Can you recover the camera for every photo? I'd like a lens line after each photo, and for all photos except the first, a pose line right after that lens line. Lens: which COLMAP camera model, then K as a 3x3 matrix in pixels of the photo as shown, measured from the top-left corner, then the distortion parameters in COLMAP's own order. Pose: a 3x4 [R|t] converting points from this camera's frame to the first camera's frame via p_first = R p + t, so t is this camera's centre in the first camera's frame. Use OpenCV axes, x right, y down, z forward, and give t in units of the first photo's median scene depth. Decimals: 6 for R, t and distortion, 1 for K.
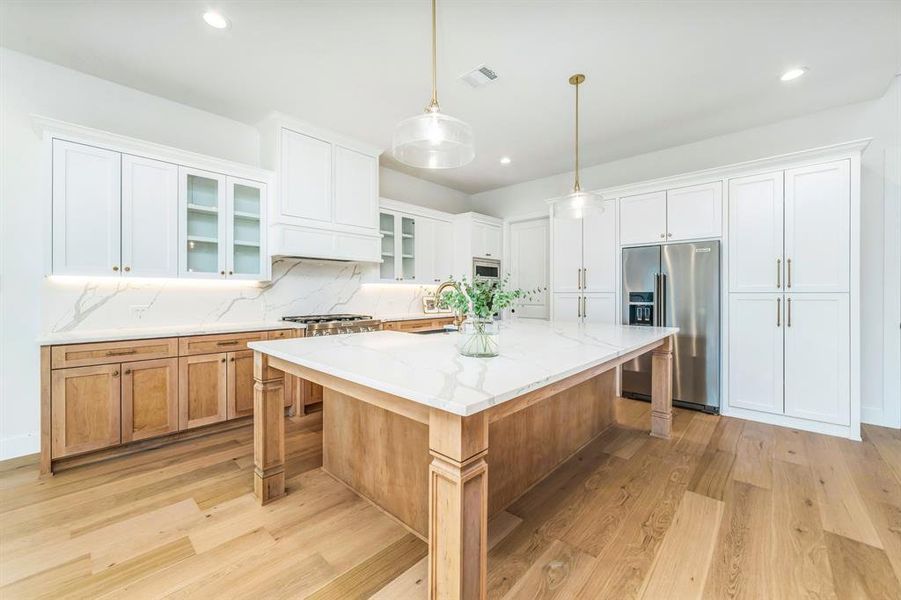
lens RADIAL K [[352.9, 0, 437.6], [0, 352.9, 292.2], [0, 0, 1]] dist [-0.000627, -0.000037]
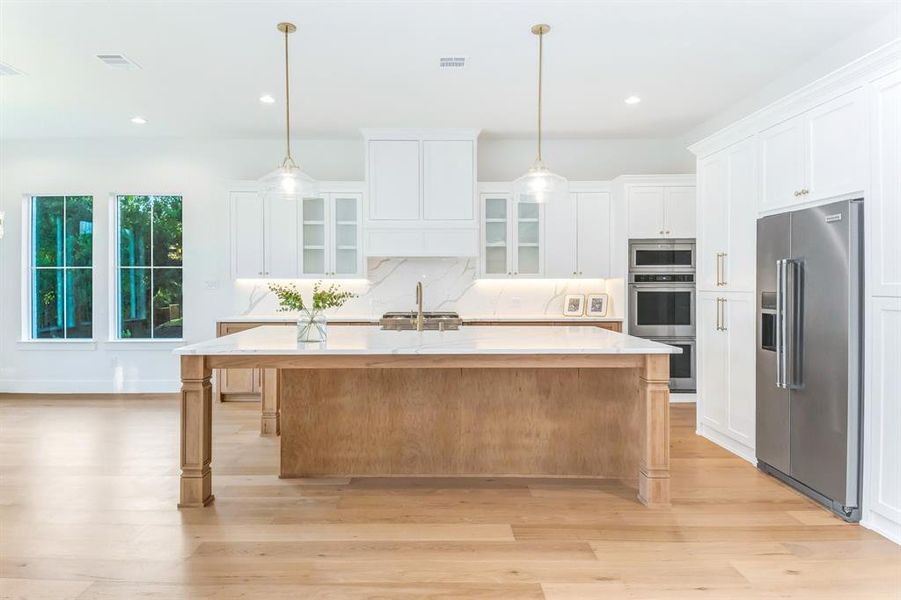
lens RADIAL K [[555.3, 0, 449.0], [0, 555.3, 286.4], [0, 0, 1]] dist [0.004905, -0.000091]
pose [[0.697848, 0.002805, -0.716241, 0.981585], [0.002764, 0.999974, 0.006610, -0.020908], [0.716241, -0.006593, 0.697822, -0.036125]]
